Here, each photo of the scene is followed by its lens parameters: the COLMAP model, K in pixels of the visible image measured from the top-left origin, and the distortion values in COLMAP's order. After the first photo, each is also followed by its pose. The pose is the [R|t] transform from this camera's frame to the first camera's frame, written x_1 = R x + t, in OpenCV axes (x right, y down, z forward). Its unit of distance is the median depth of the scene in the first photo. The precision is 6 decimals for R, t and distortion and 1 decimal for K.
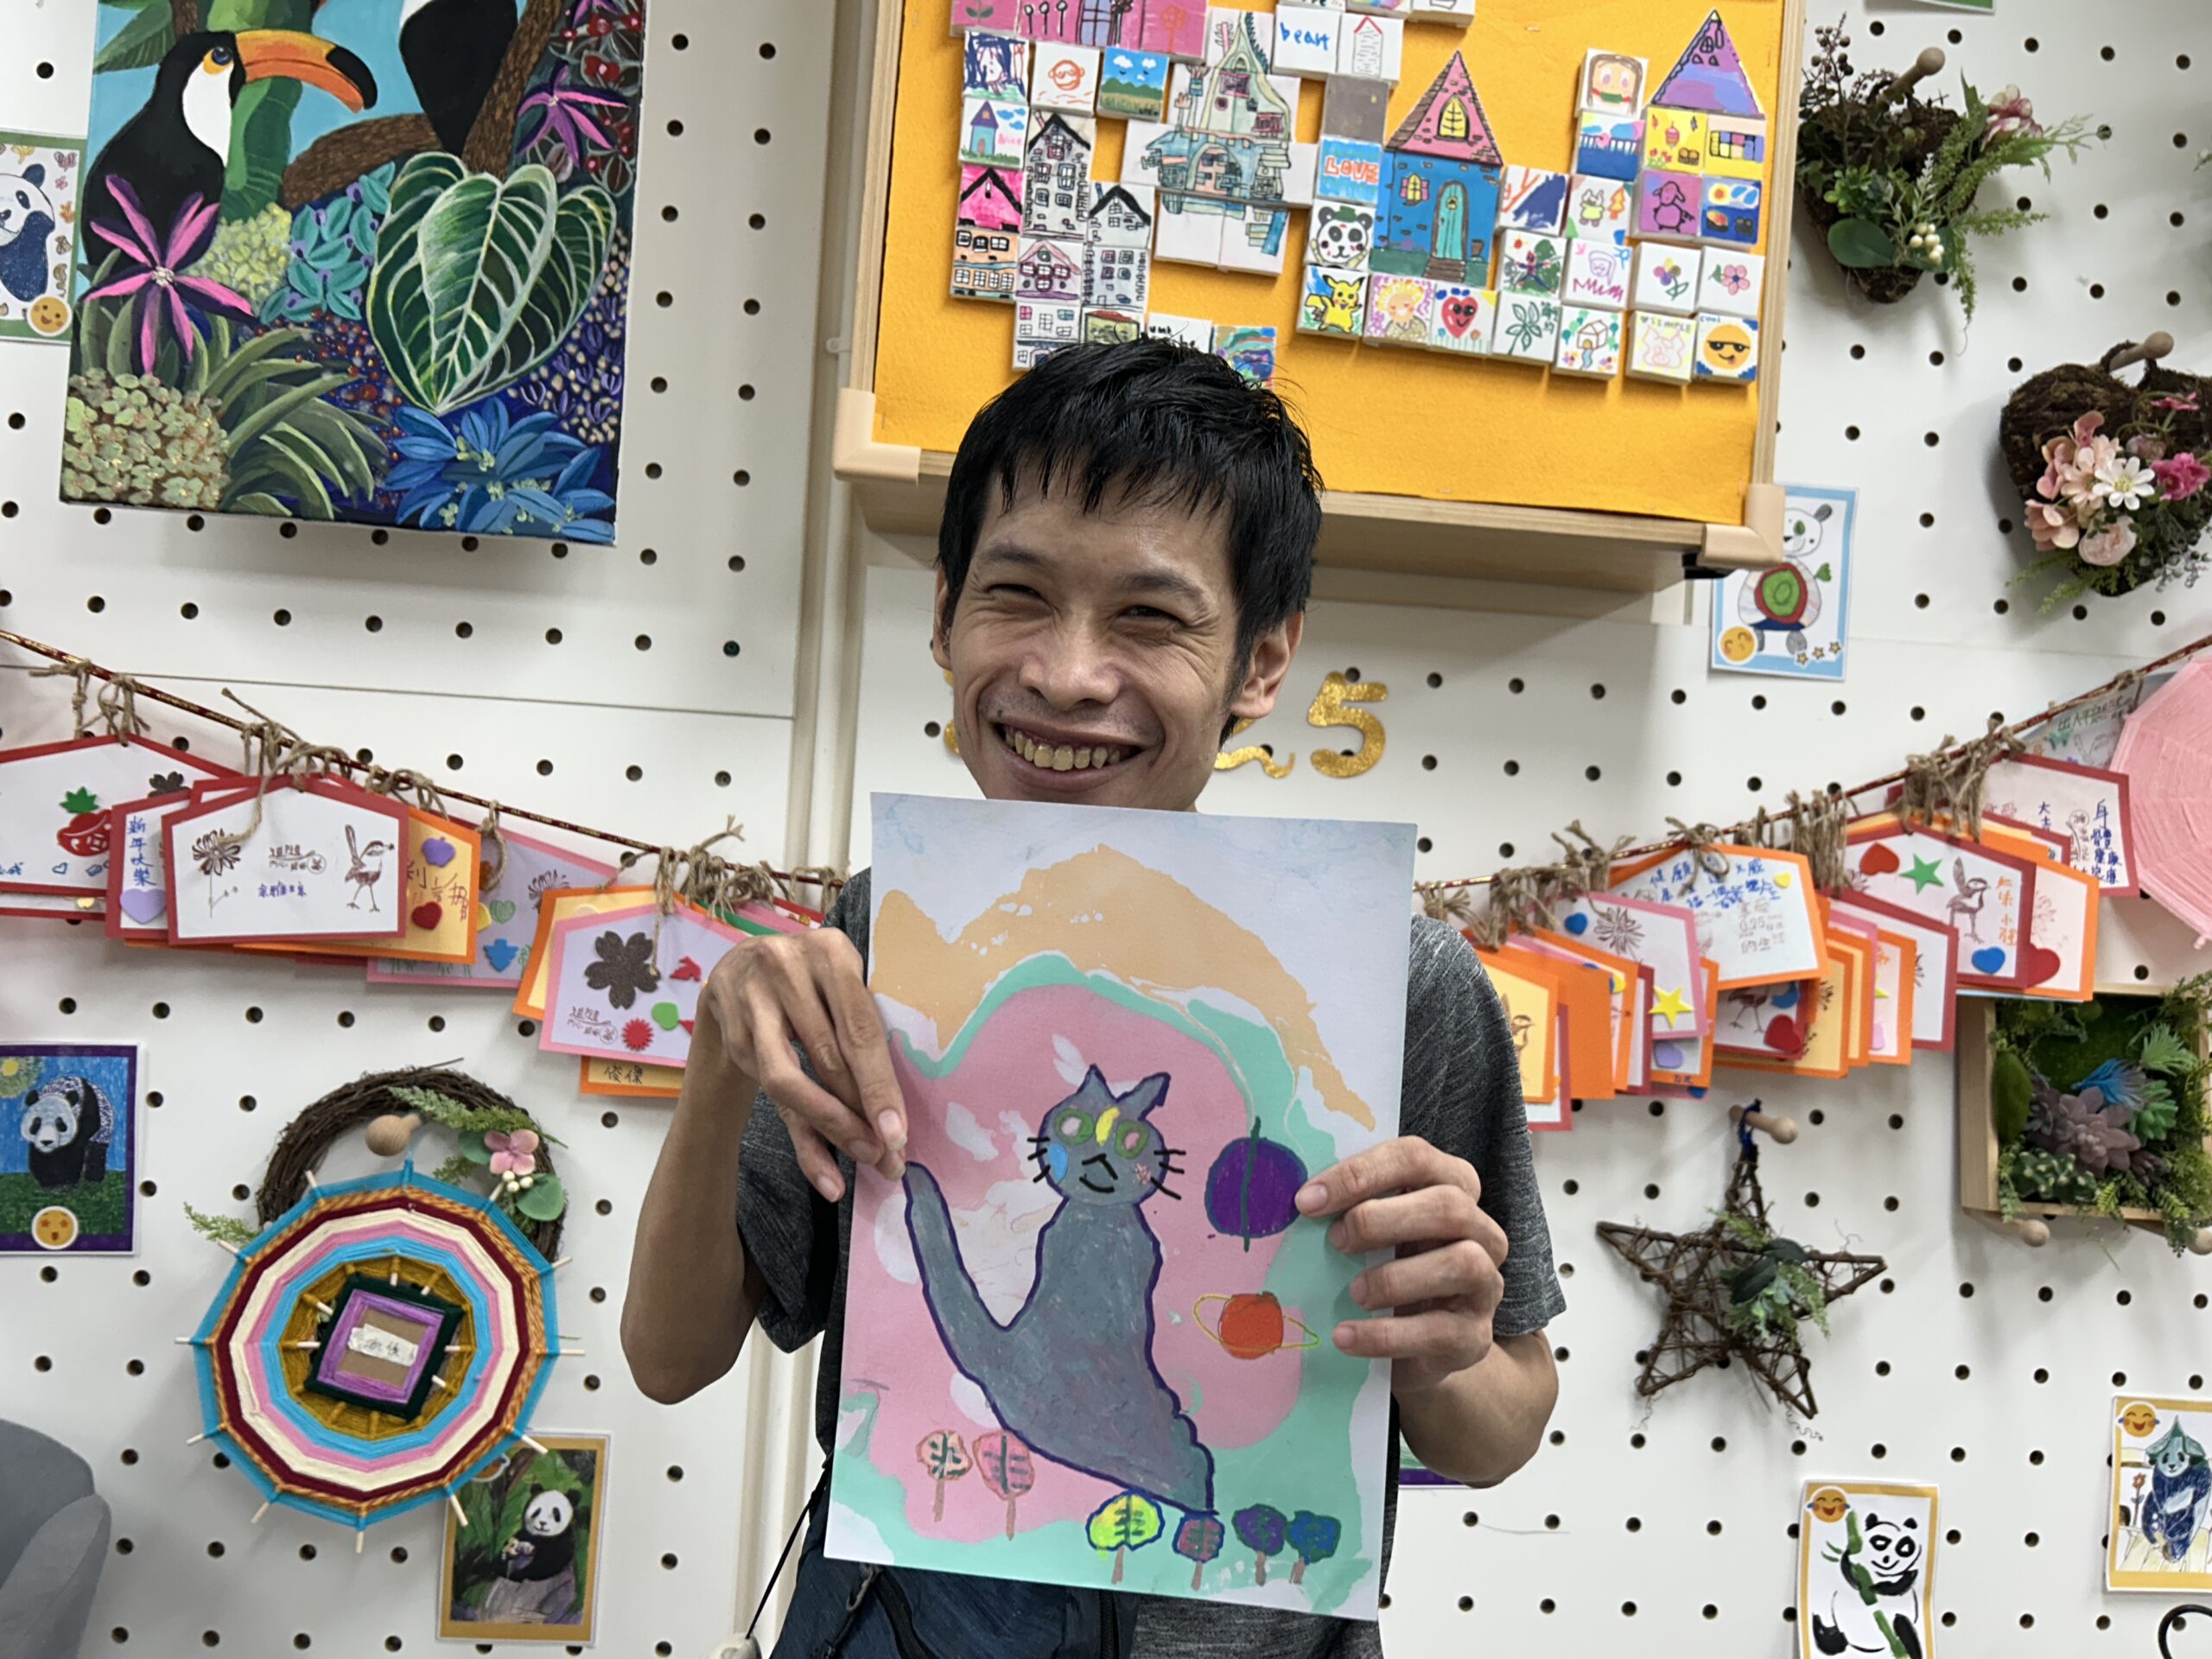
lens RADIAL K [[1707.7, 0, 1125.1], [0, 1707.7, 839.2], [0, 0, 1]] dist [0.039884, -0.044991]
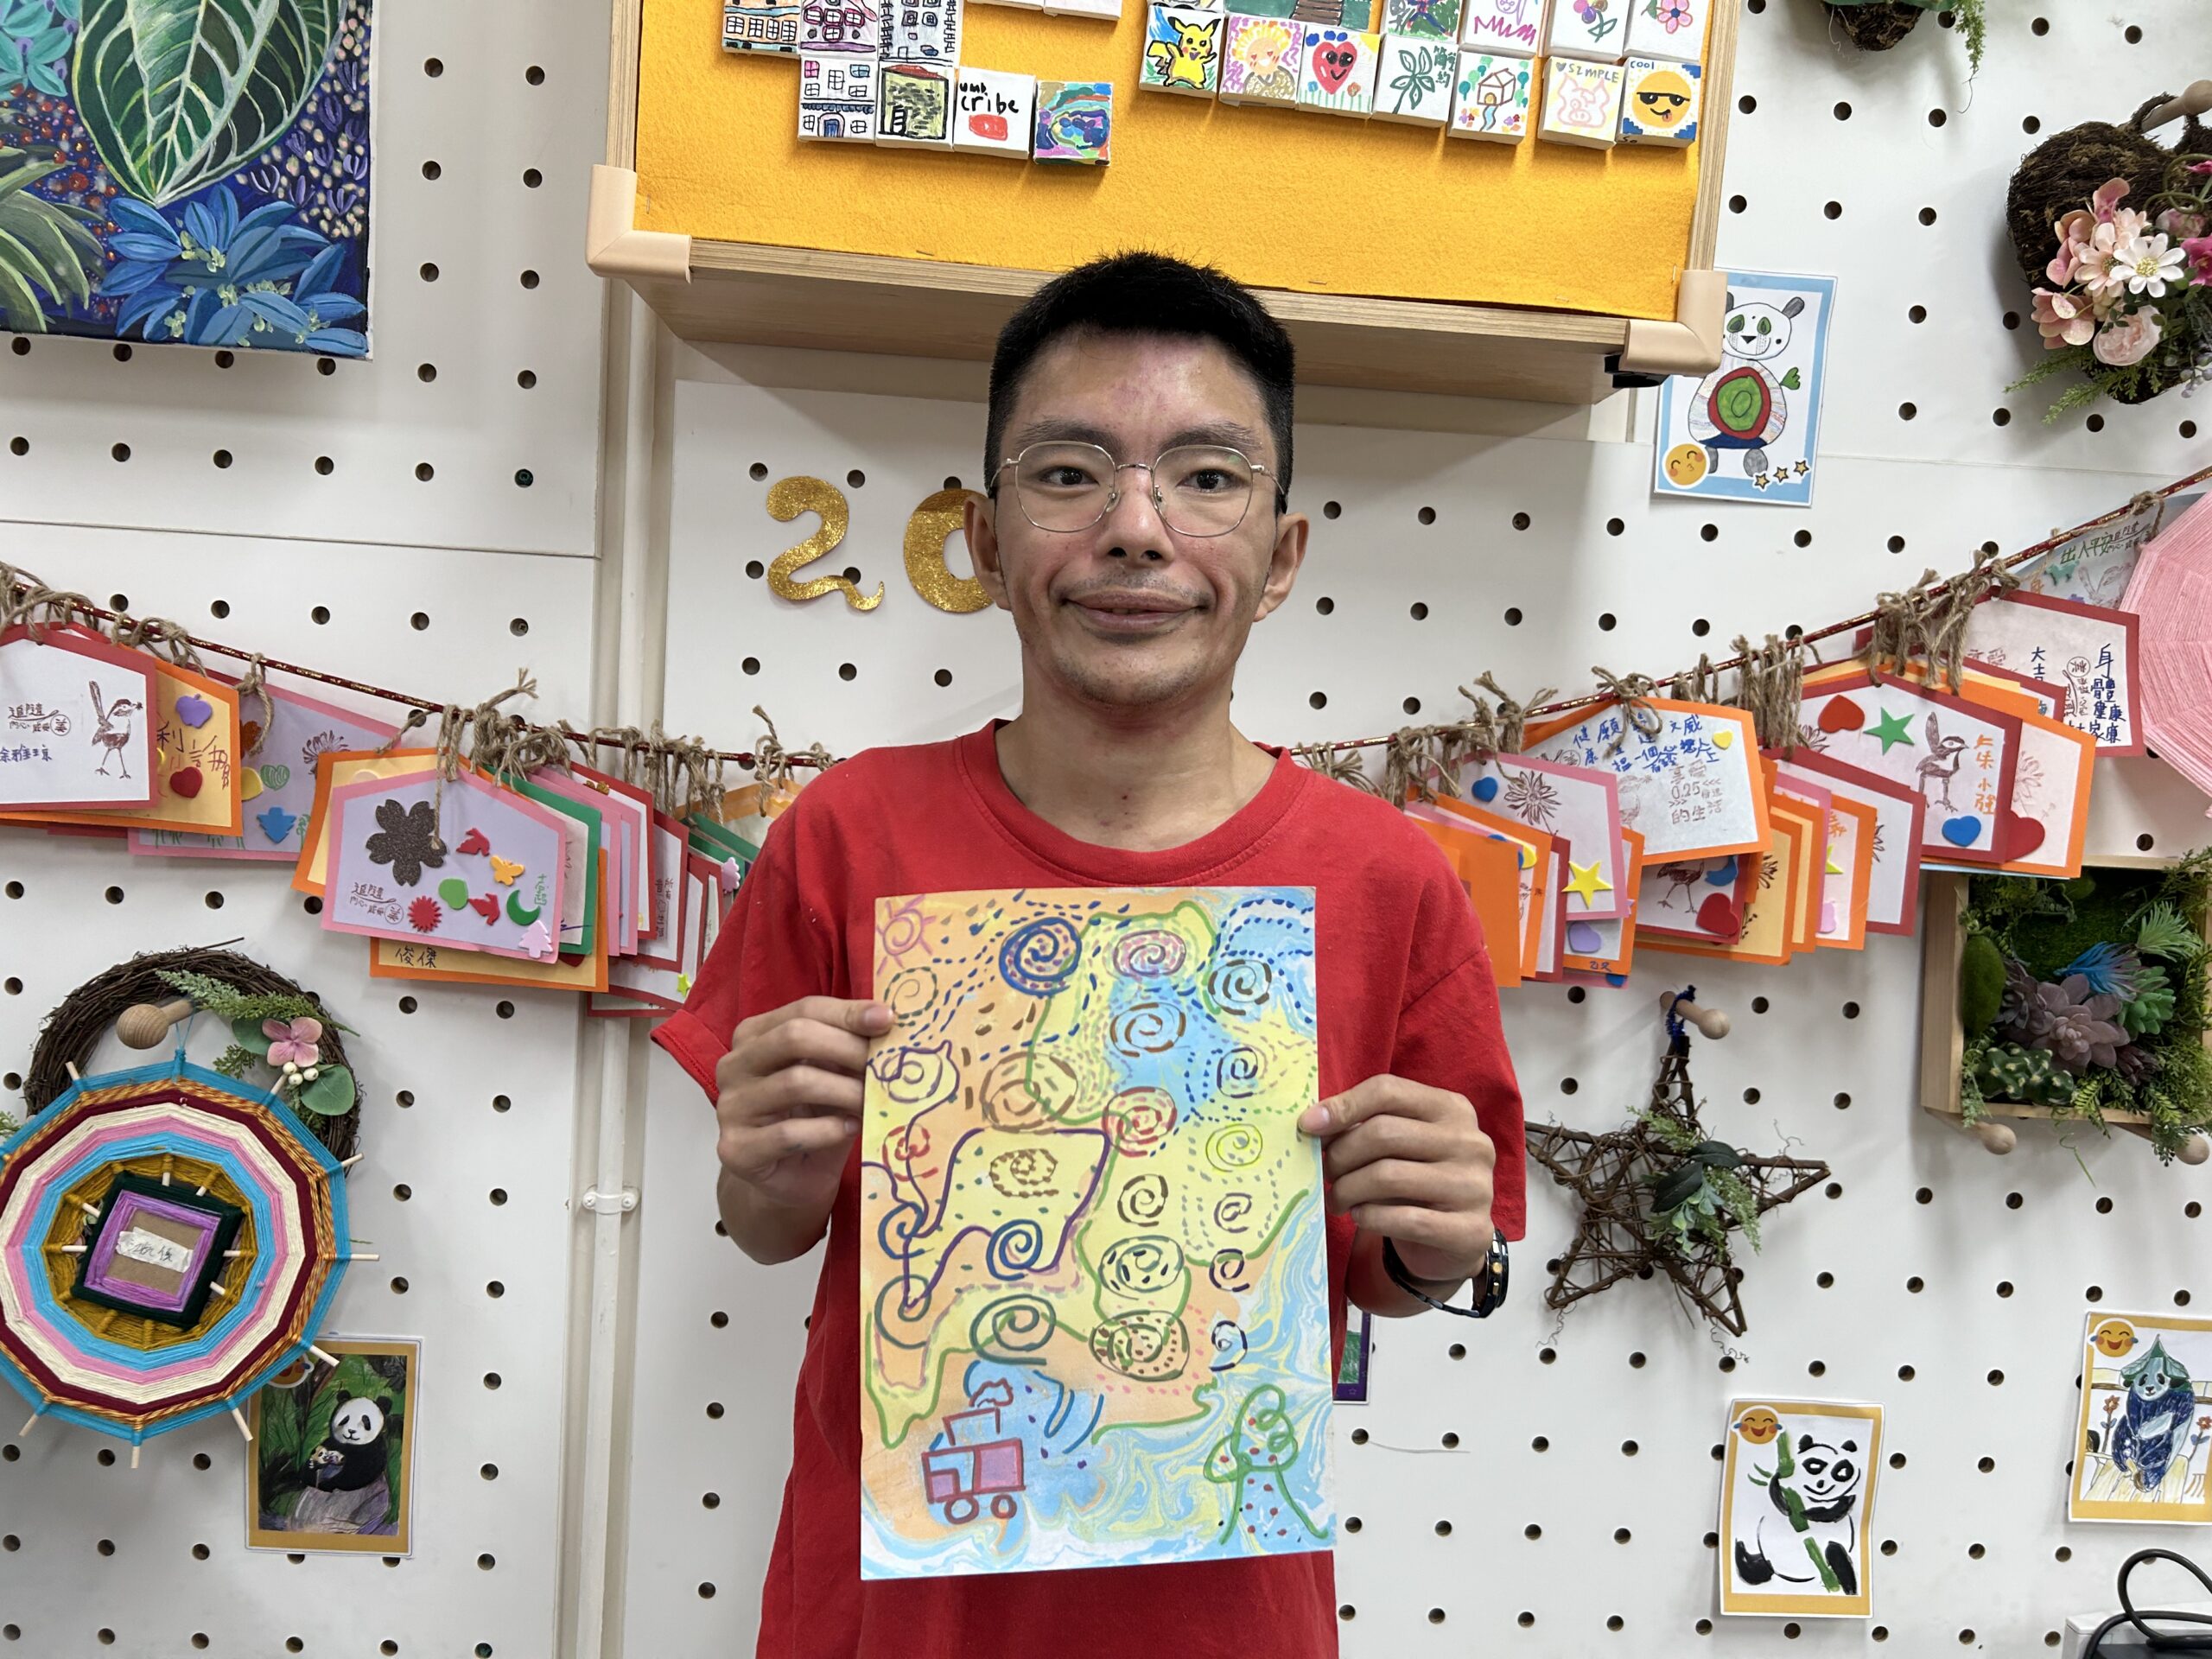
lens RADIAL K [[1703.5, 0, 1096.5], [0, 1703.5, 829.0], [0, 0, 1]] dist [0.060533, -0.075015]
pose [[0.999135, 0.001037, -0.041562, 0.108795], [0.002839, 0.995654, 0.093088, -0.013975], [0.041478, -0.093125, 0.994790, 0.124829]]
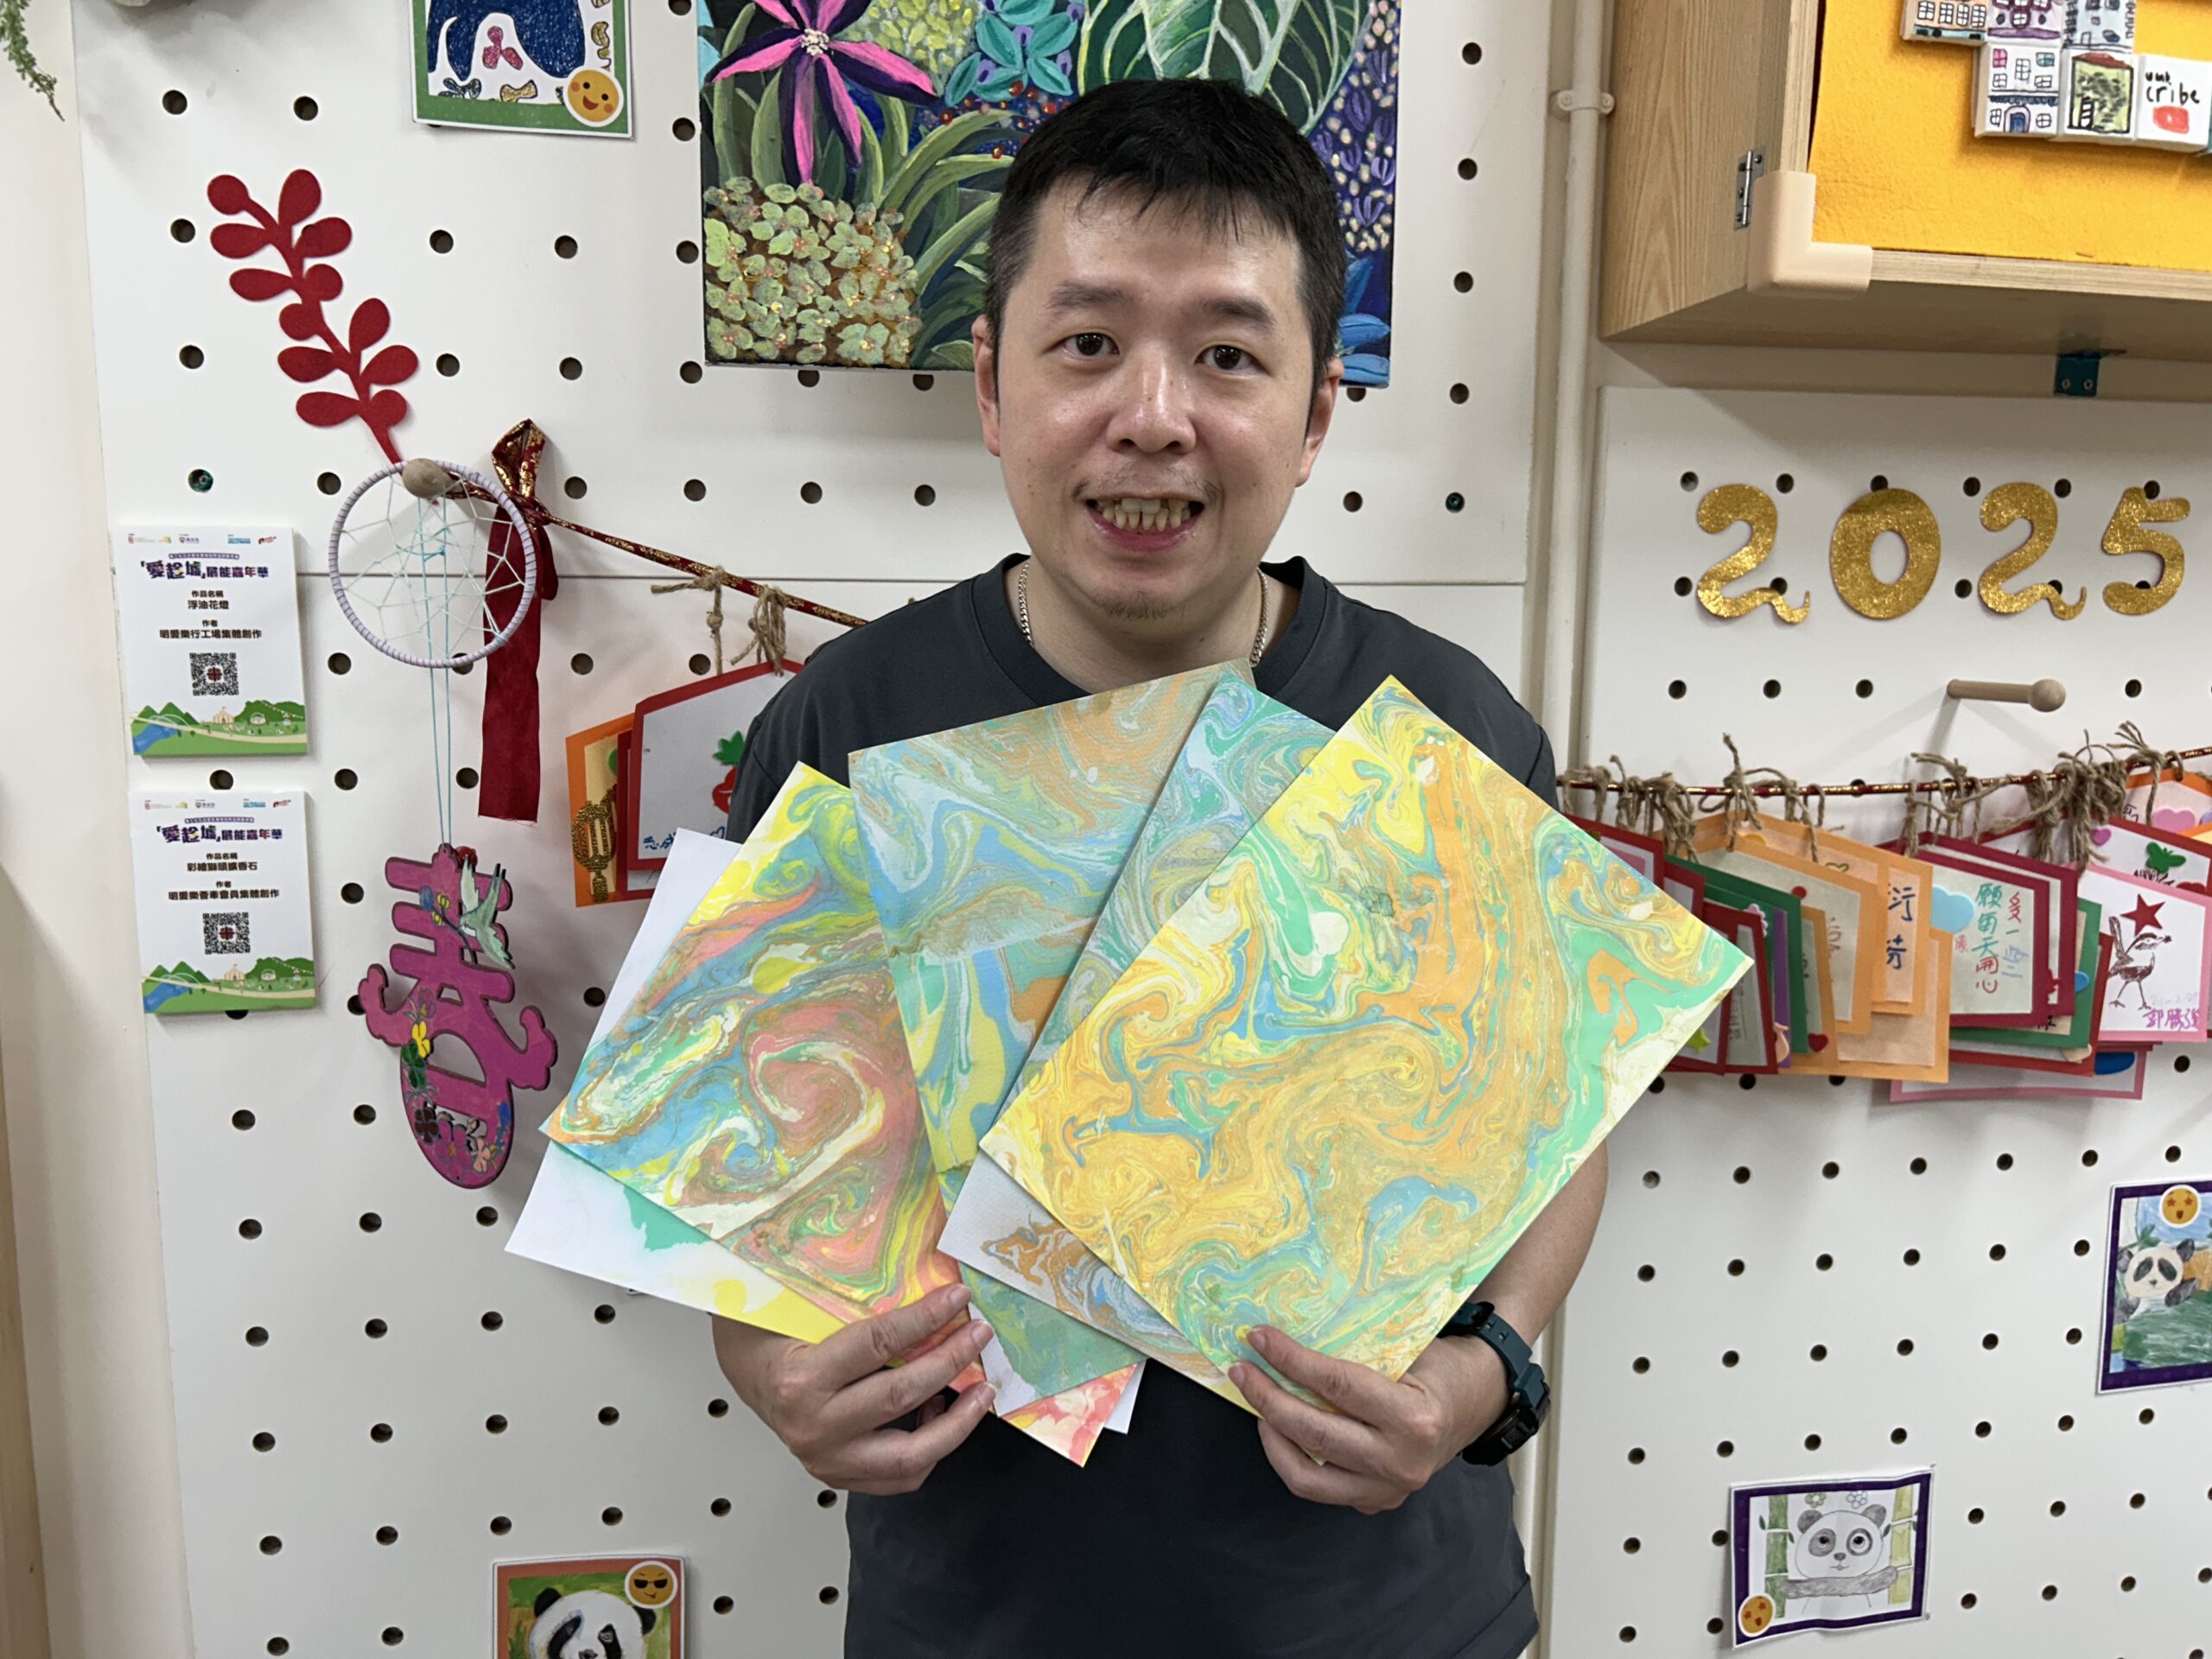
lens RADIAL K [[1715.8, 0, 1108.5], [0, 1715.8, 848.8], [0, 0, 1]] dist [0.039776, -0.047538]
pose [[0.994869, -0.065327, 0.077255, -0.503133], [0.051943, 0.985079, 0.164079, -0.098738], [-0.086822, -0.159224, 0.983417, 0.199909]]
